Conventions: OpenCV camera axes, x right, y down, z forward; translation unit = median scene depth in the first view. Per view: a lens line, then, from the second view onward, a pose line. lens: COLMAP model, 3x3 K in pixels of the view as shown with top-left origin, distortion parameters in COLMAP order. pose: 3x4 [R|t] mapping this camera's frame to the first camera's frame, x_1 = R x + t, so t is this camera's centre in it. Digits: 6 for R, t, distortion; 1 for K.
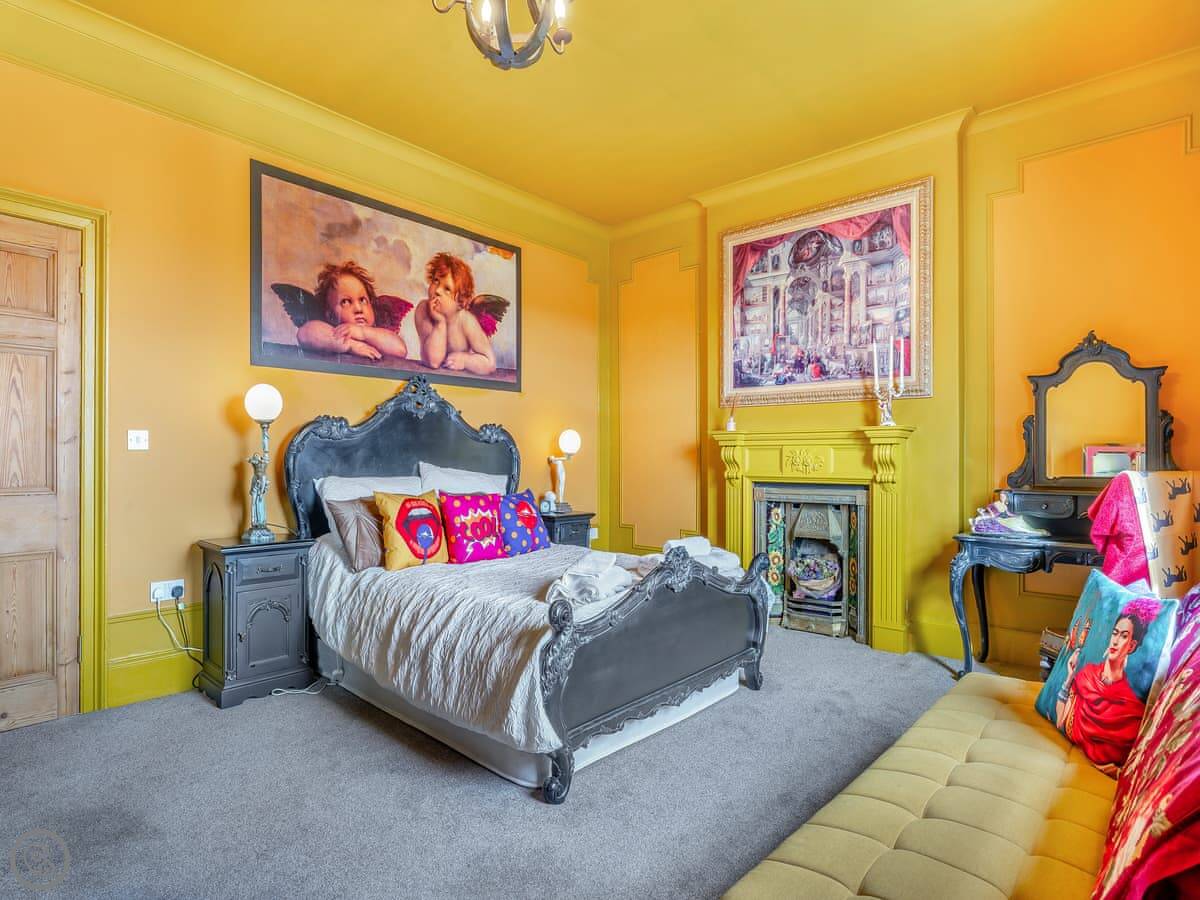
lens RADIAL K [[628.9, 0, 602.0], [0, 628.9, 455.2], [0, 0, 1]] dist [-0.002218, 0.000276]
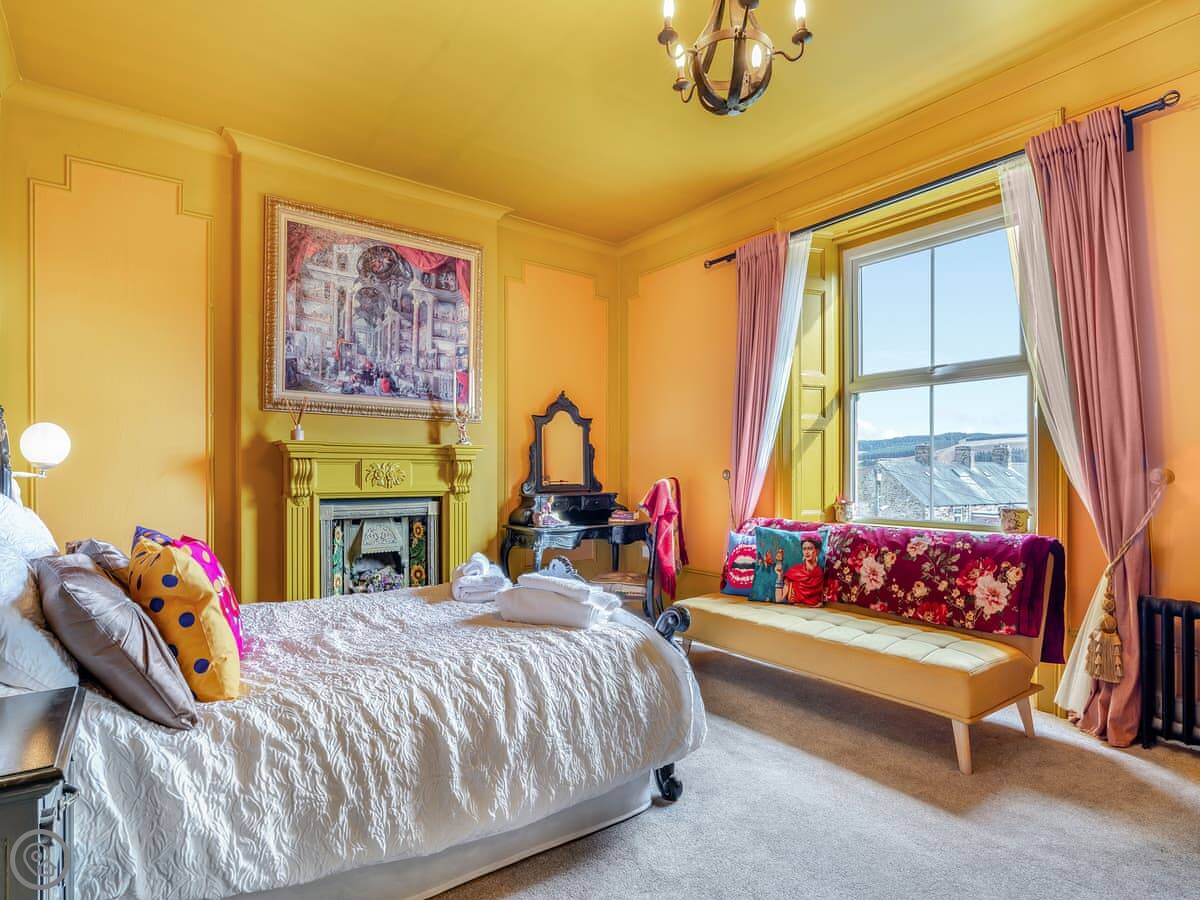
lens RADIAL K [[620.2, 0, 601.1], [0, 620.2, 478.1], [0, 0, 1]] dist [-0.026132, 0.000346]
pose [[0.210835, -0.009434, 0.977476, -0.565744], [-0.004006, 0.999937, 0.010515, 0.001870], [-0.977513, -0.006133, 0.210784, 0.461621]]
